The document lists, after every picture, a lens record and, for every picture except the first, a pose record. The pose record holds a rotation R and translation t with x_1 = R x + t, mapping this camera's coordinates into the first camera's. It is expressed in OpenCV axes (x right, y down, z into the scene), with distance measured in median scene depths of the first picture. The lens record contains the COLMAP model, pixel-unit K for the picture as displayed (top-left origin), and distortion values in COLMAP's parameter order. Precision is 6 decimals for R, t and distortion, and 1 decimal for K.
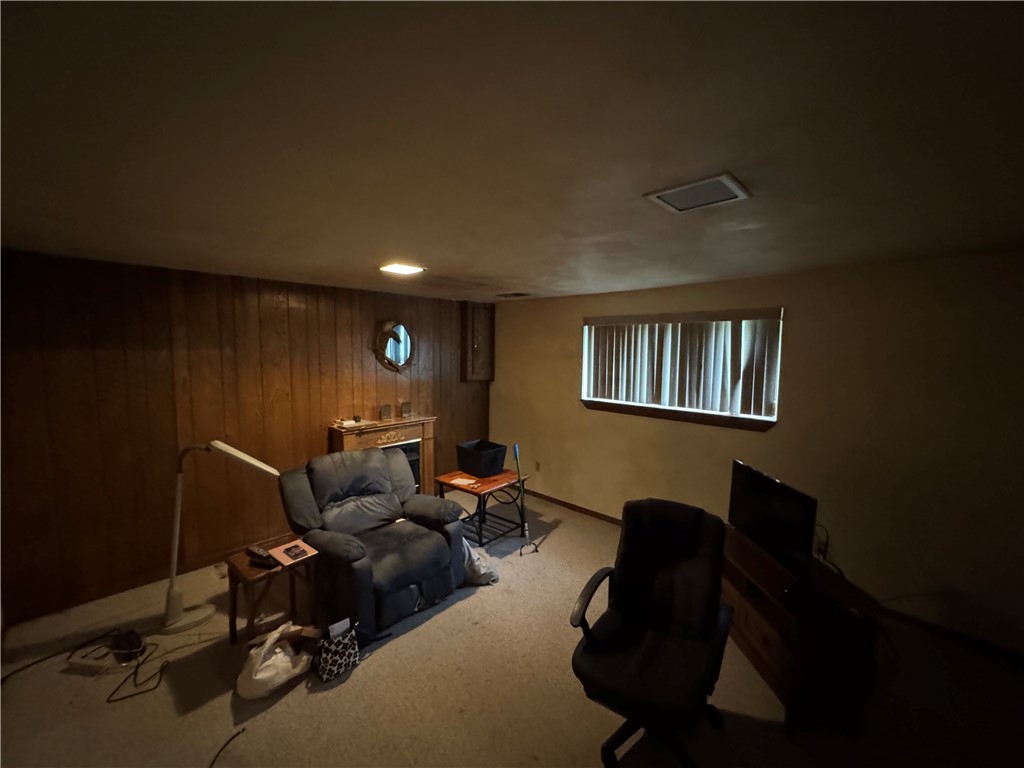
lens RADIAL K [[411.6, 0, 511.2], [0, 411.6, 383.6], [0, 0, 1]] dist [-0.001909, 0.000033]
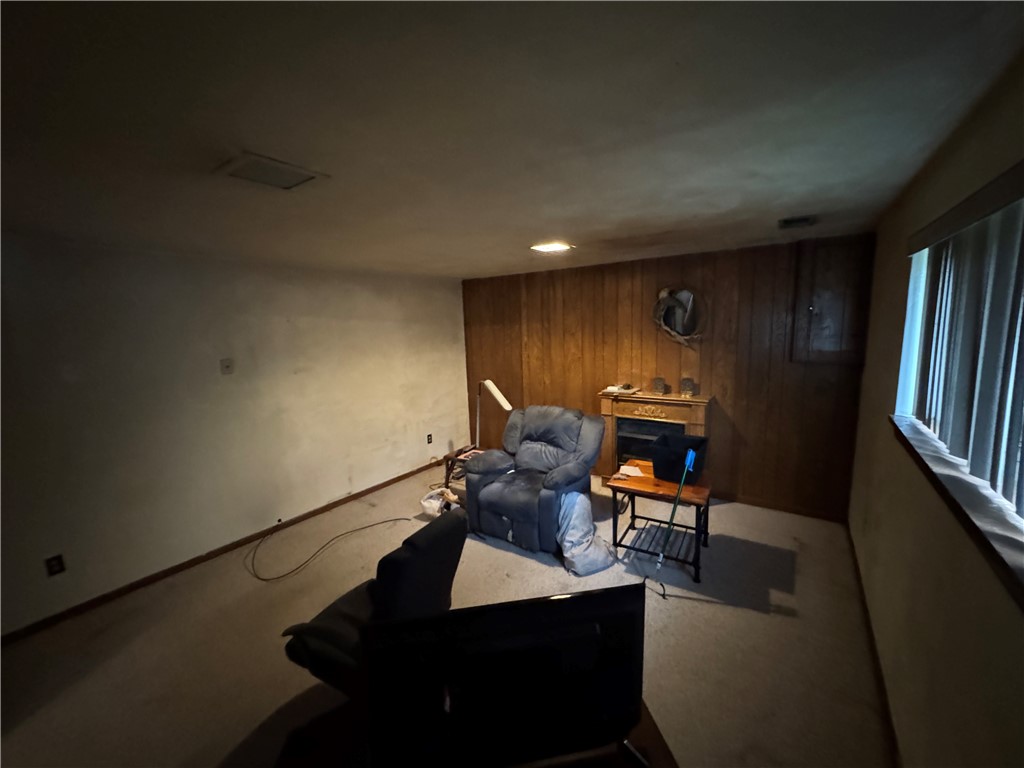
lens RADIAL K [[411.6, 0, 511.7], [0, 411.6, 382.3], [0, 0, 1]] dist [-0.001909, 0.000033]
pose [[0.157139, 0.123134, -0.979870, 0.726977], [-0.051196, 0.991878, 0.116432, -0.039176], [0.986249, 0.031870, 0.162167, 0.647958]]
